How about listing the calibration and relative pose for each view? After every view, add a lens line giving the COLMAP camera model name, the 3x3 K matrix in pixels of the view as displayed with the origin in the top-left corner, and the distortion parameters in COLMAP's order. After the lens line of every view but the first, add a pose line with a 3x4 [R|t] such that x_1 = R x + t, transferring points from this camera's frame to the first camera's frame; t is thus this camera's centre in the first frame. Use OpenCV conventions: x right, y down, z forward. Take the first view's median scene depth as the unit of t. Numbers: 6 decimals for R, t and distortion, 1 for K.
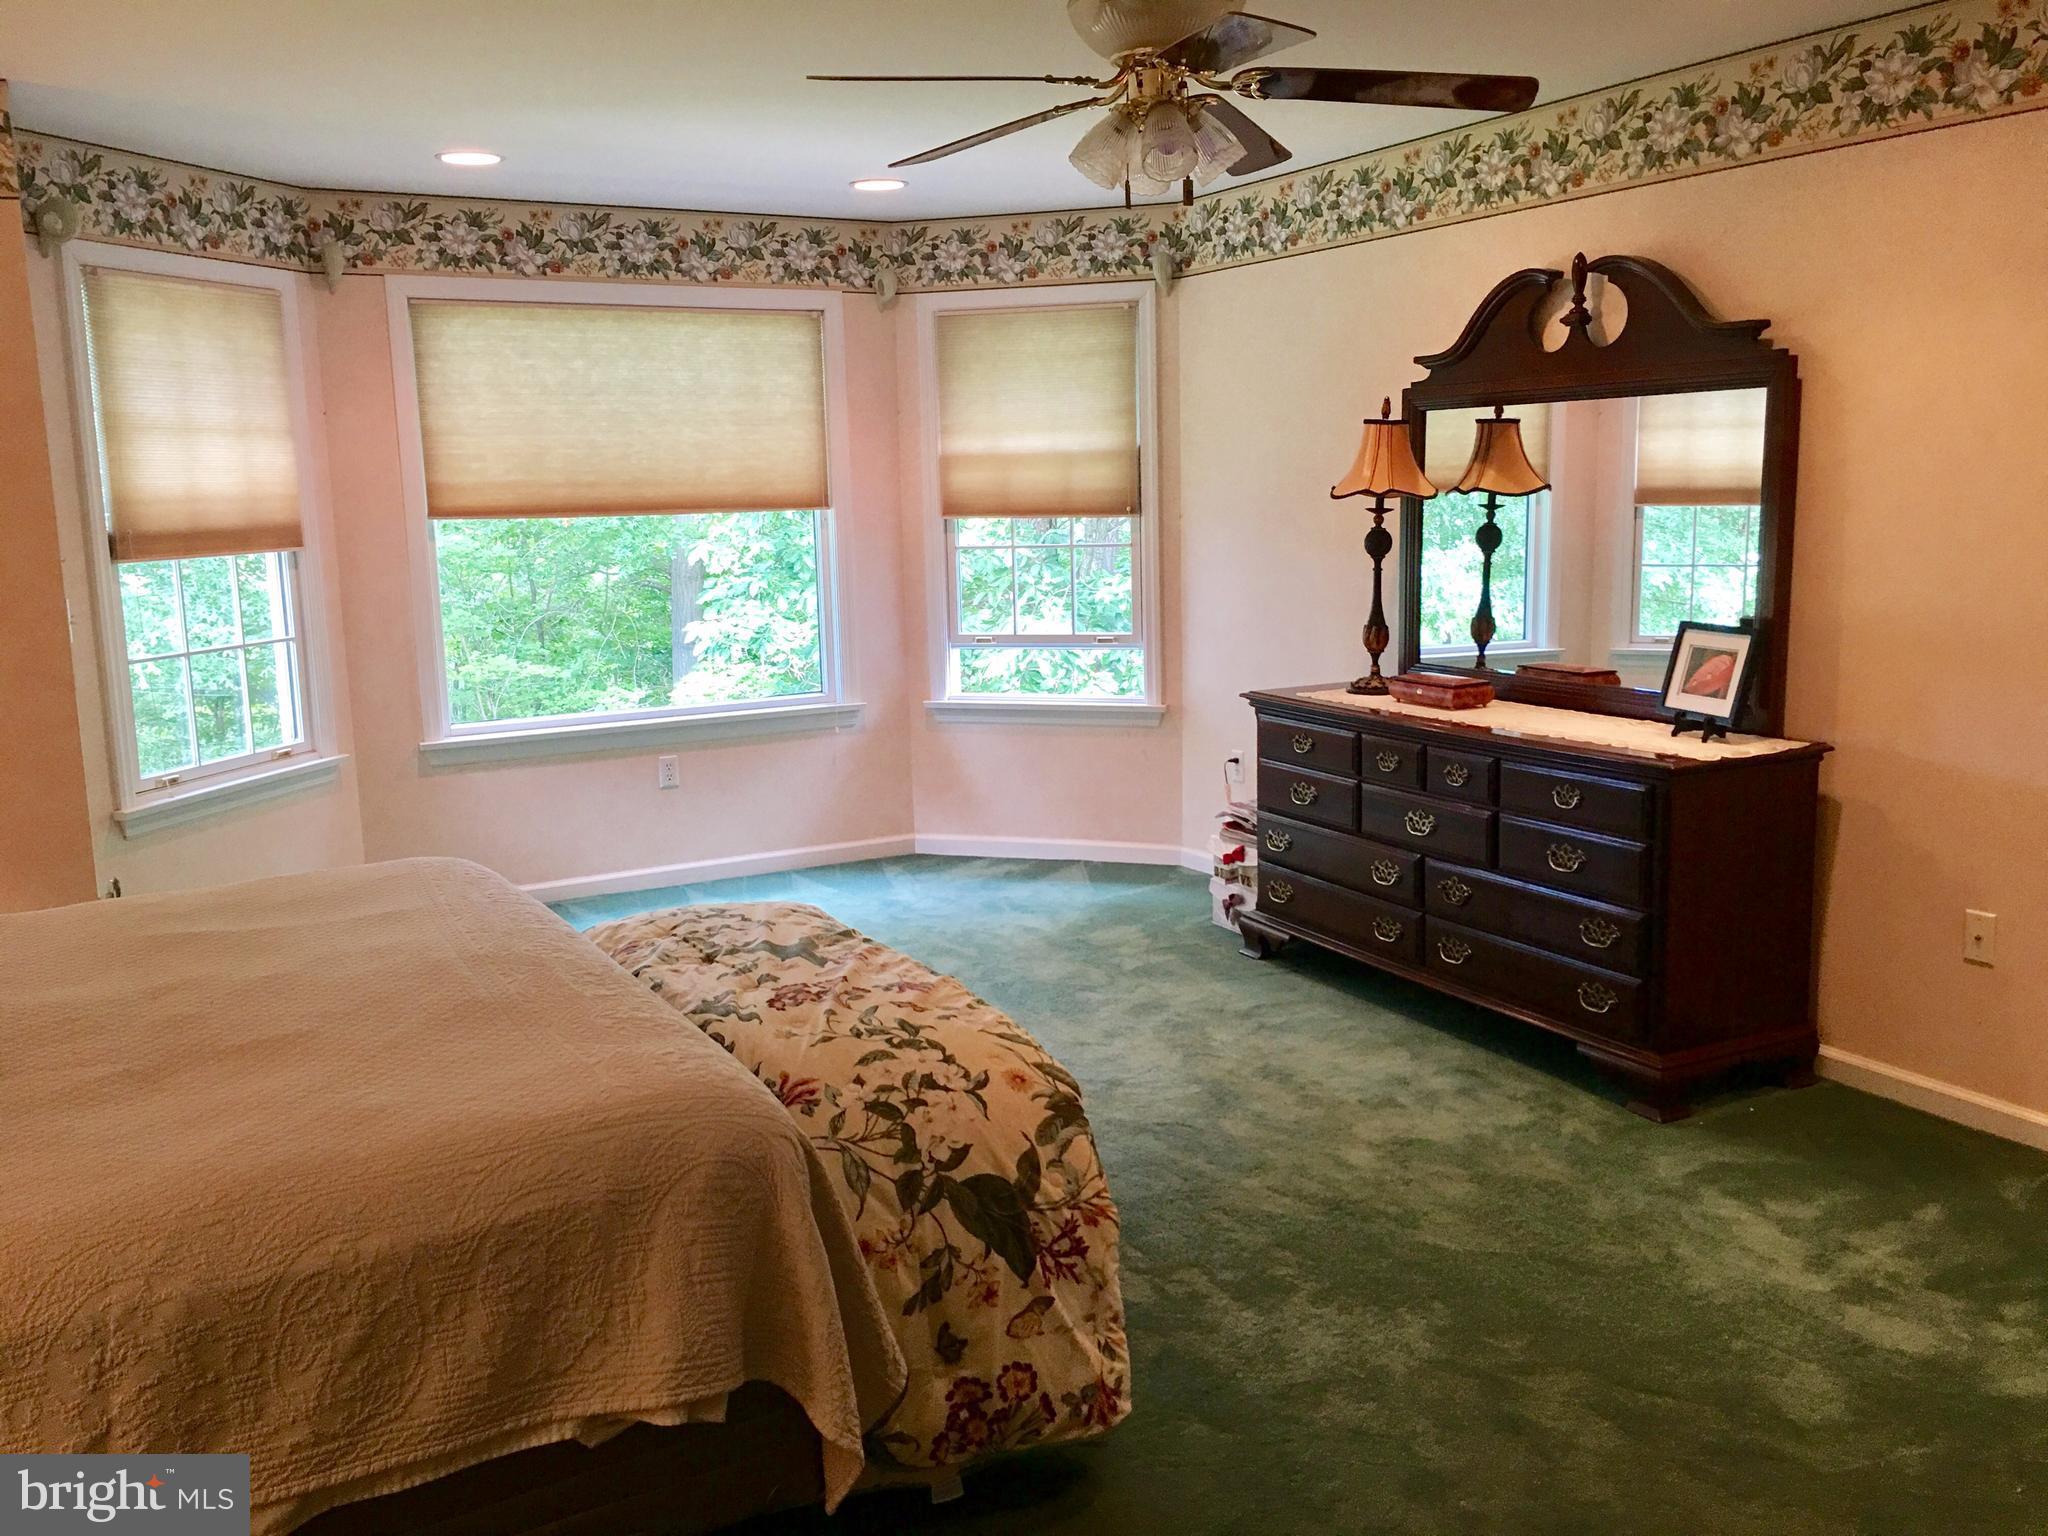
lens RADIAL K [[1725.7, 0, 1011.2], [0, 1725.7, 748.9], [0, 0, 1]] dist [0.076111, -0.094003]
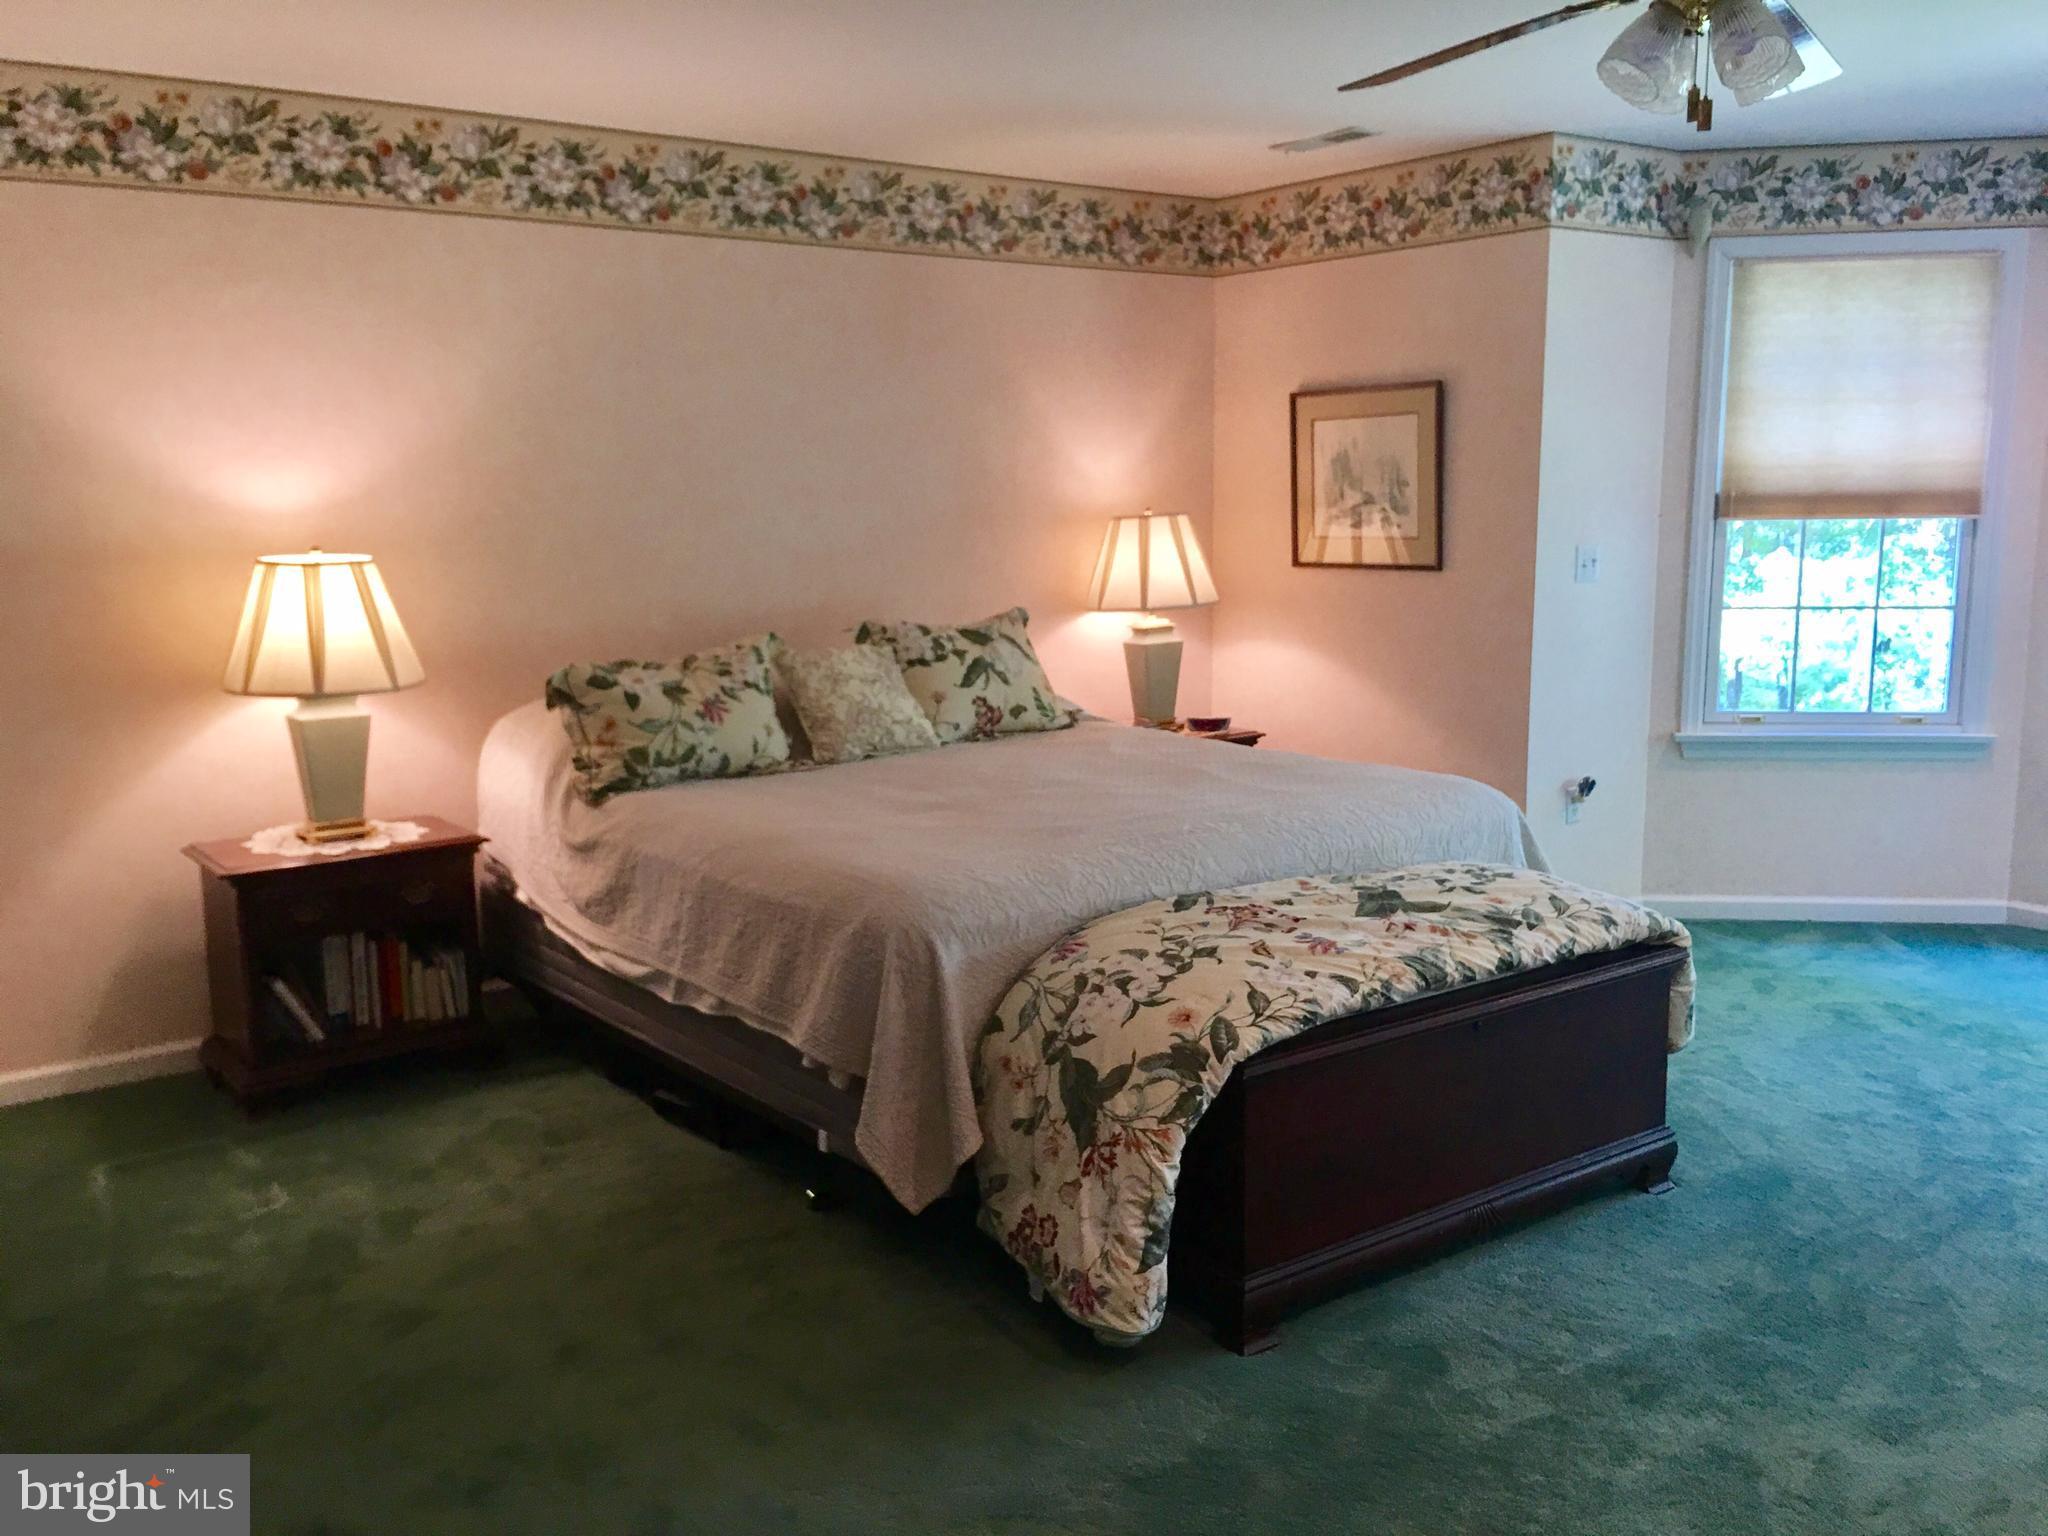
lens RADIAL K [[1725.7, 0, 998.7], [0, 1725.7, 726.6], [0, 0, 1]] dist [0.076111, -0.094003]
pose [[0.146867, 0.170159, -0.974410, 0.556883], [-0.149648, 0.977576, 0.148157, -0.073146], [0.977771, 0.124059, 0.169038, 0.367246]]
